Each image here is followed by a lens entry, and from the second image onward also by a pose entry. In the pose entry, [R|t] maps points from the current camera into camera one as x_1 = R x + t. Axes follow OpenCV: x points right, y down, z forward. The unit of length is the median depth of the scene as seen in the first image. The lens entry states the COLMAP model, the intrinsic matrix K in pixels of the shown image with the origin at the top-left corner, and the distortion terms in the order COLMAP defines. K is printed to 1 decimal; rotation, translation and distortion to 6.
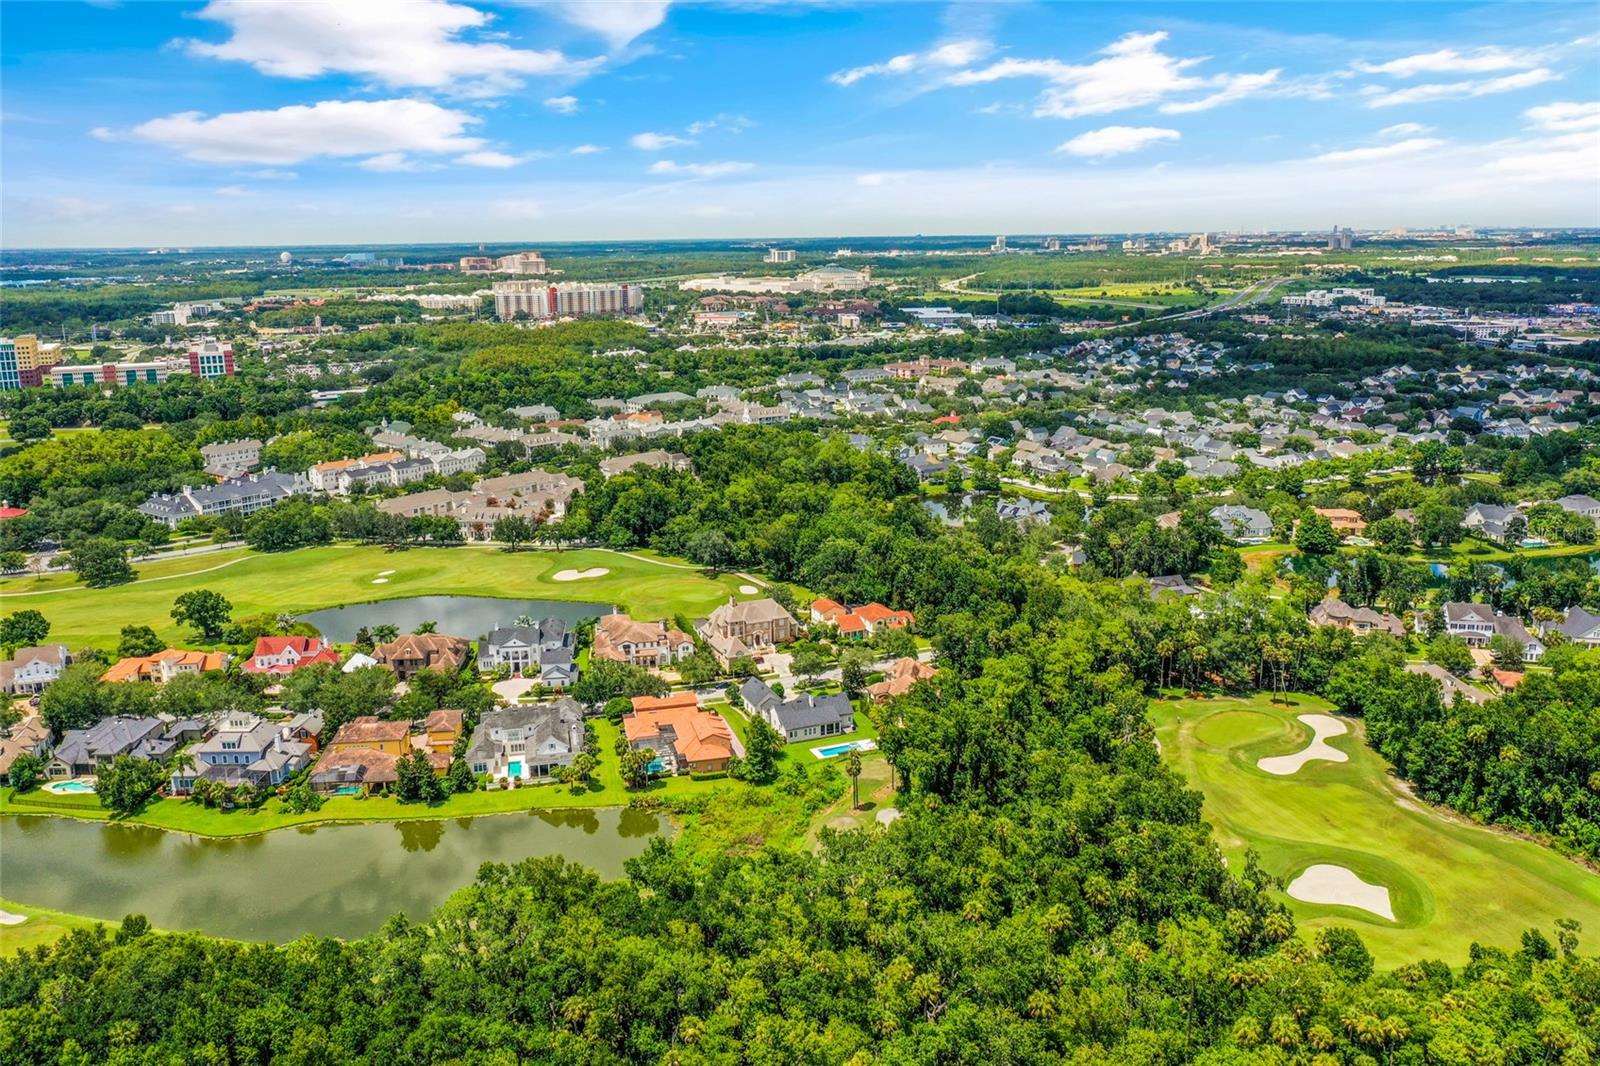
lens RADIAL K [[1246.6, 0, 800.0], [0, 1246.6, 533.0], [0, 0, 1]] dist [-0.004086, -0.005999]
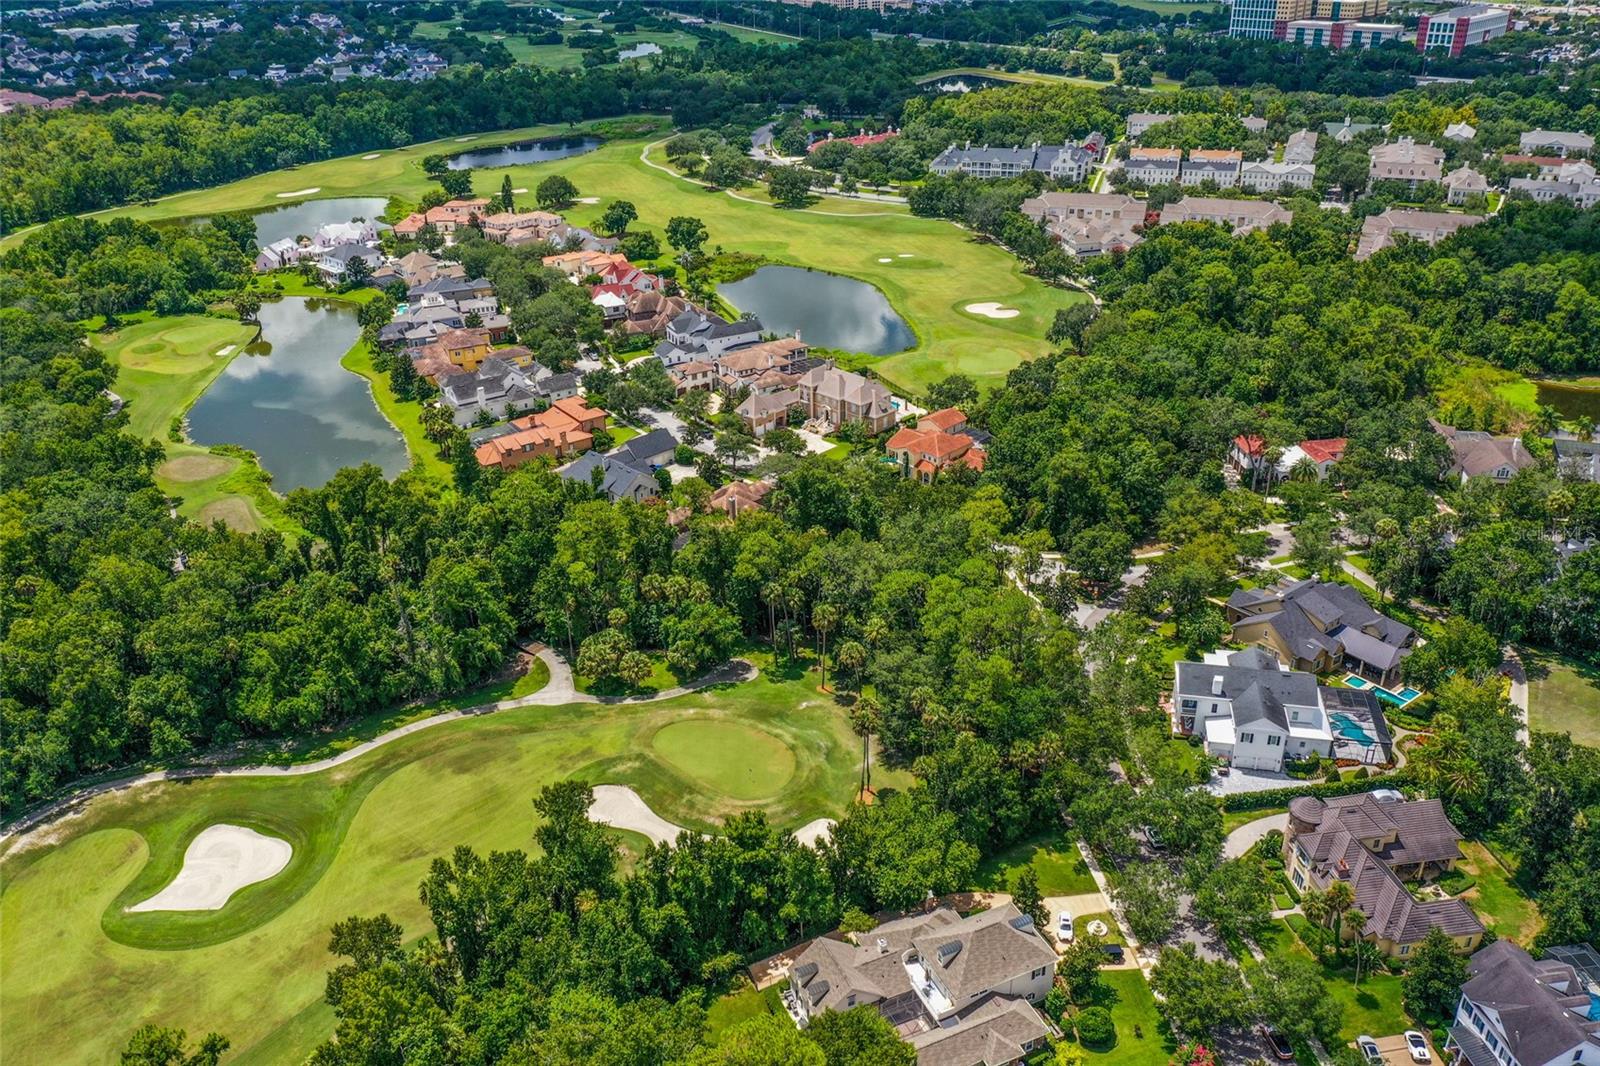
lens RADIAL K [[1246.6, 0, 800.0], [0, 1246.6, 533.0], [0, 0, 1]] dist [-0.004086, -0.005999]
pose [[0.353481, 0.430141, -0.830680, 0.683498], [-0.199310, 0.902250, 0.382388, -0.162371], [0.913962, 0.030396, 0.404659, 0.613657]]
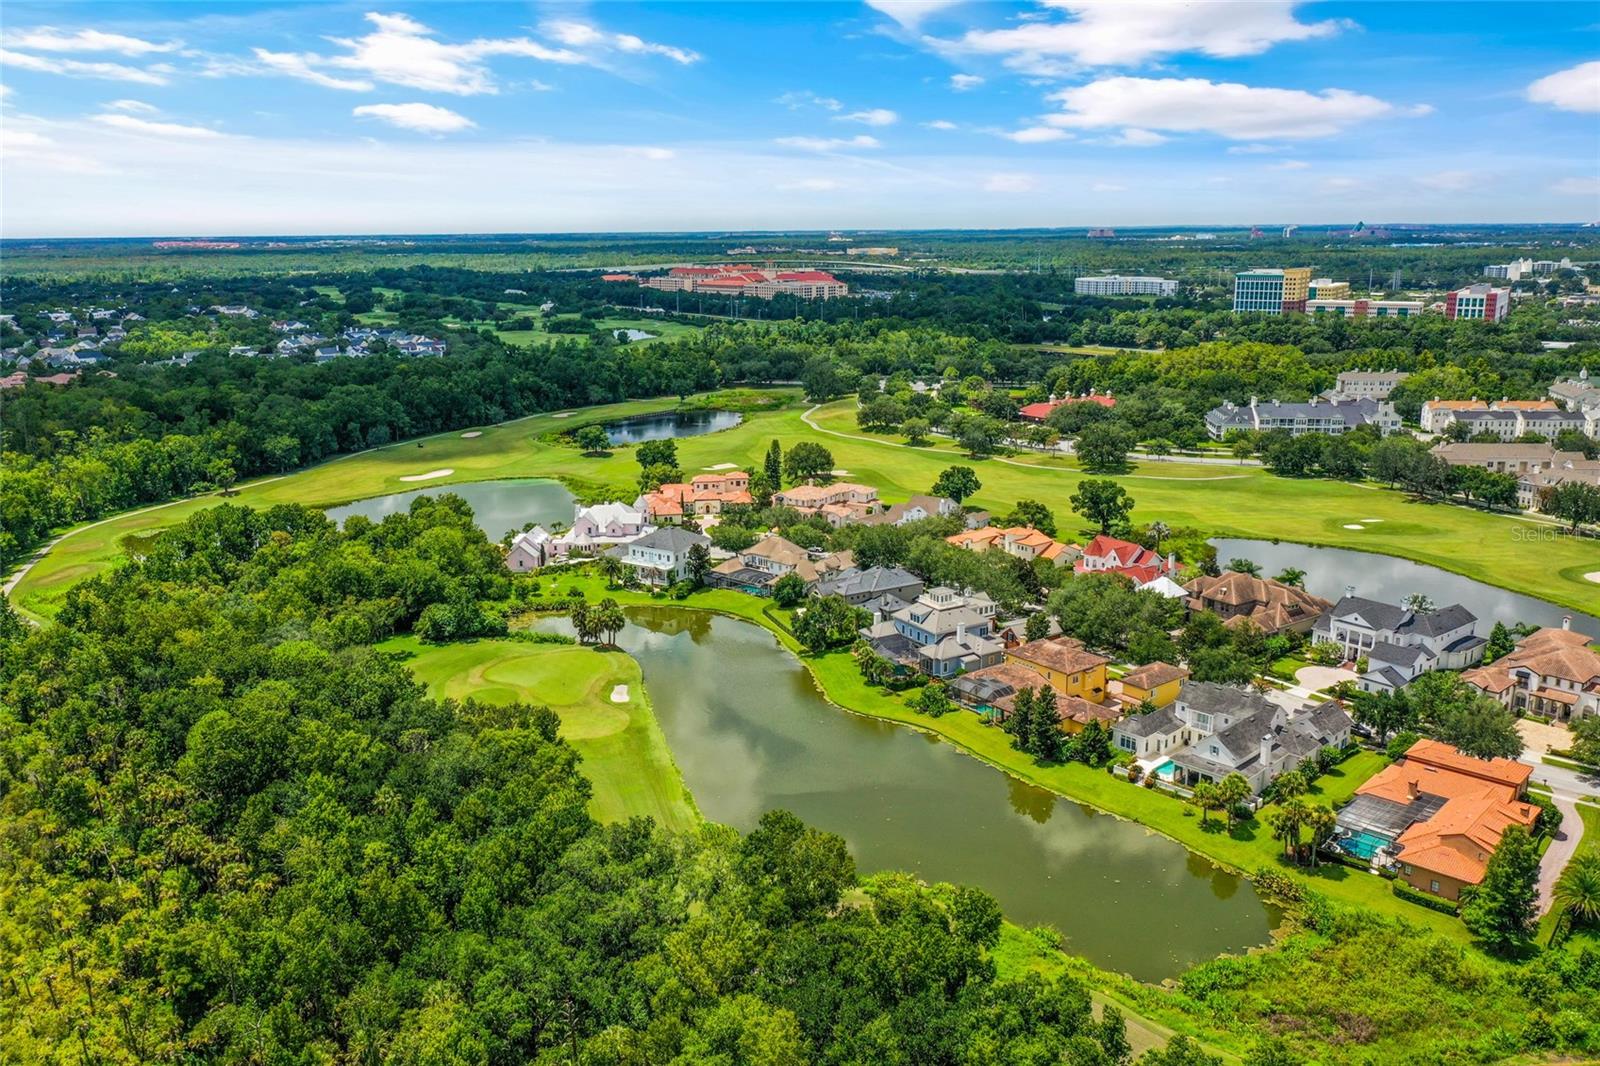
lens RADIAL K [[1246.6, 0, 800.0], [0, 1246.6, 533.0], [0, 0, 1]] dist [-0.004086, -0.005999]
pose [[0.517605, 0.207349, -0.830115, 0.153667], [-0.191619, 0.973641, 0.123718, 0.013478], [0.833887, 0.095029, 0.543693, 0.319813]]
